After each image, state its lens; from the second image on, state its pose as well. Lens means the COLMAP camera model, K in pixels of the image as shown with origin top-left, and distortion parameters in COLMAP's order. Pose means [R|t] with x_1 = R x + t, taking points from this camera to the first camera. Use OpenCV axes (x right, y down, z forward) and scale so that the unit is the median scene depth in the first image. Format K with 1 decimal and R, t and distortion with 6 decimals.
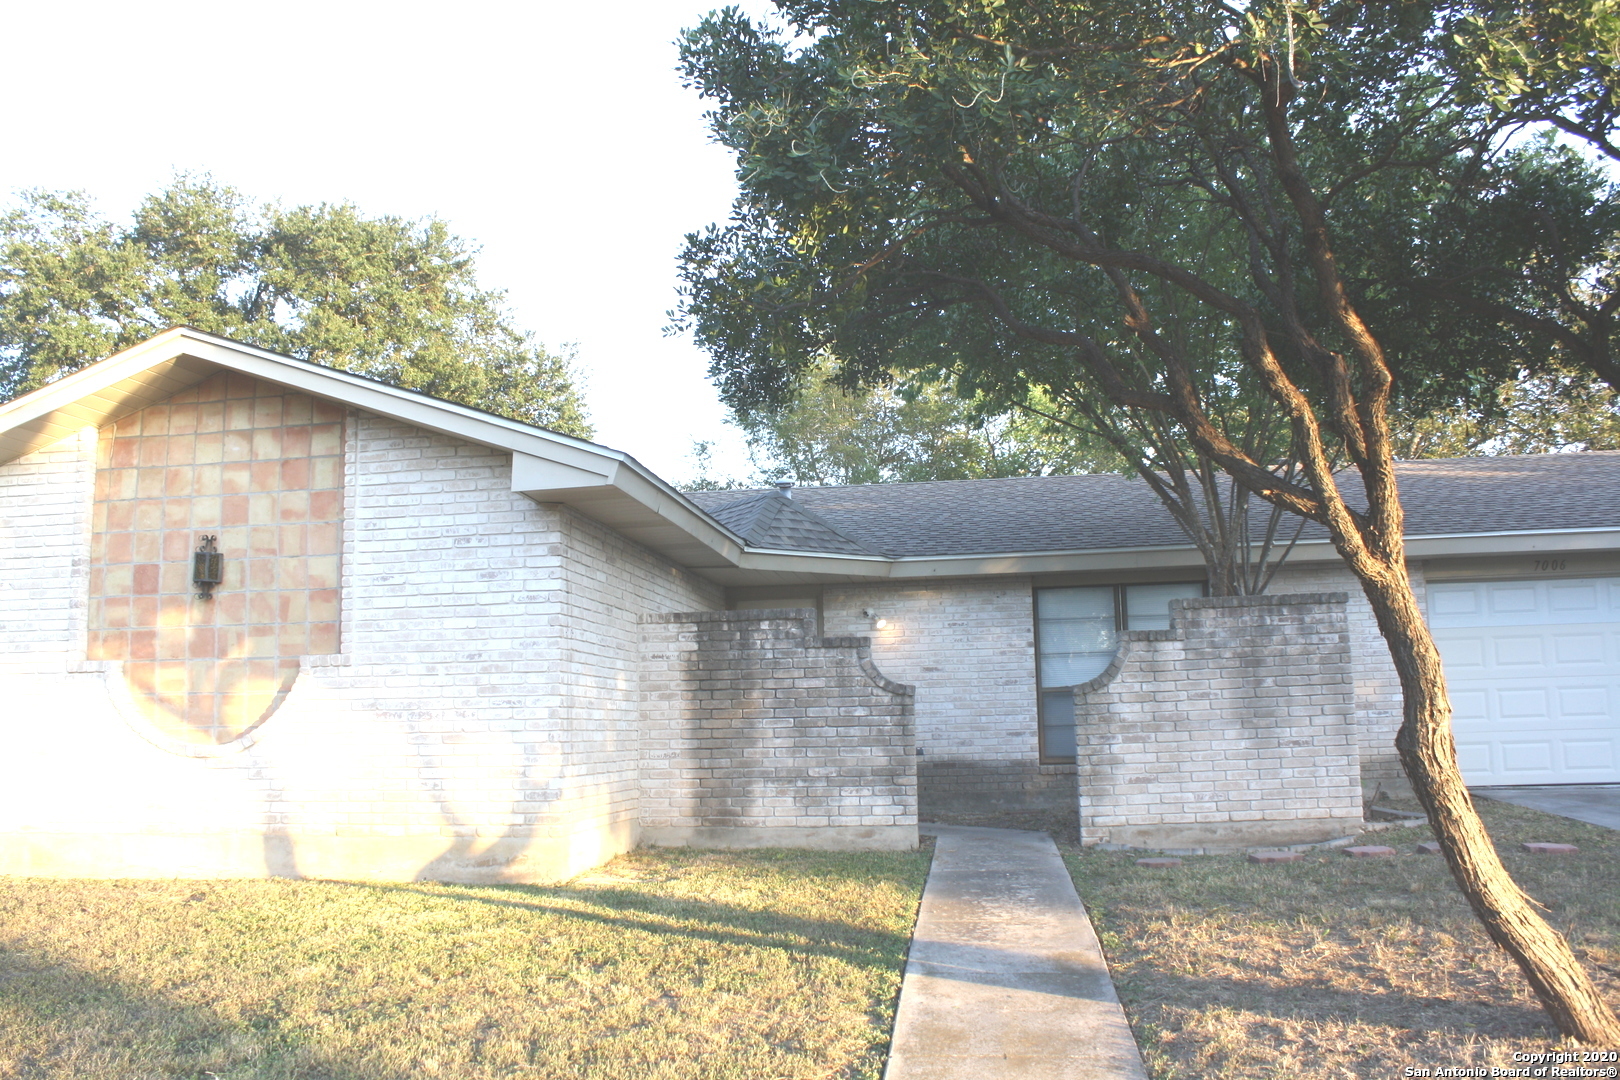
lens RADIAL K [[1353.3, 0, 795.7], [0, 1353.3, 534.3], [0, 0, 1]] dist [-0.173291, 0.166433]
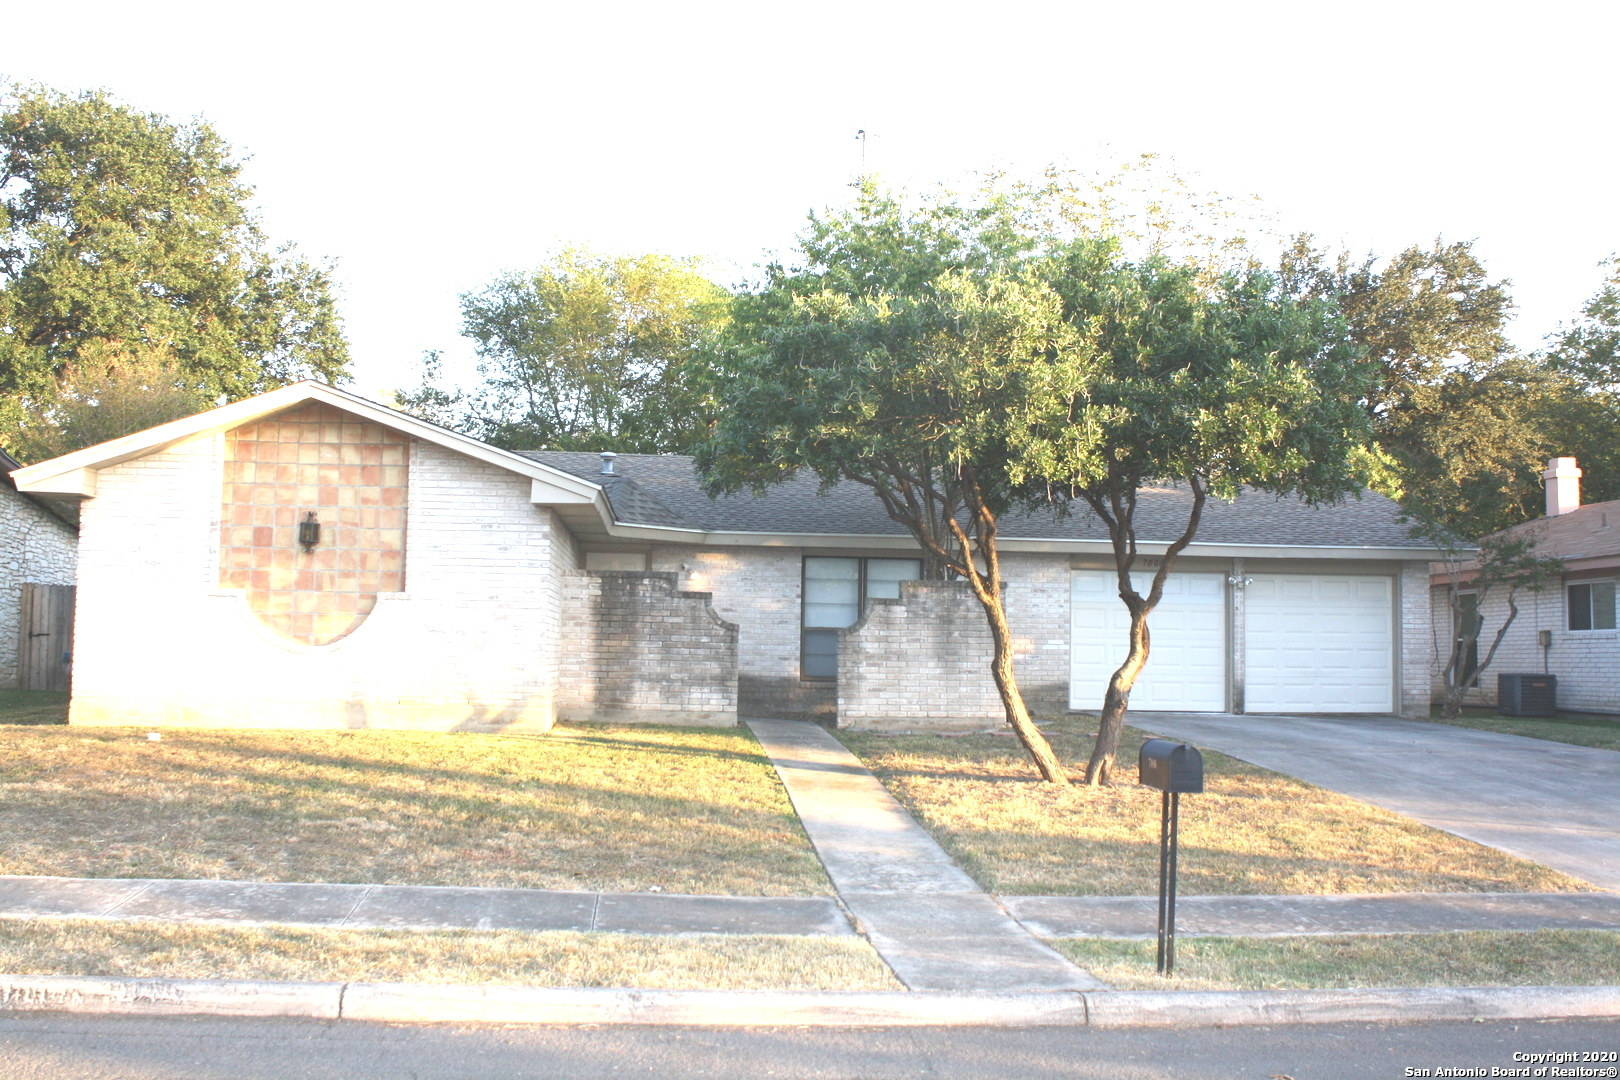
lens RADIAL K [[1564.9, 0, 810.0], [0, 1564.9, 540.0], [0, 0, 1]] dist [-0.098839, -0.002669]
pose [[0.972569, 0.056235, 0.225713, -0.260310], [-0.072099, 0.995427, 0.062661, -0.111699], [-0.221157, -0.077216, 0.972177, -0.826178]]
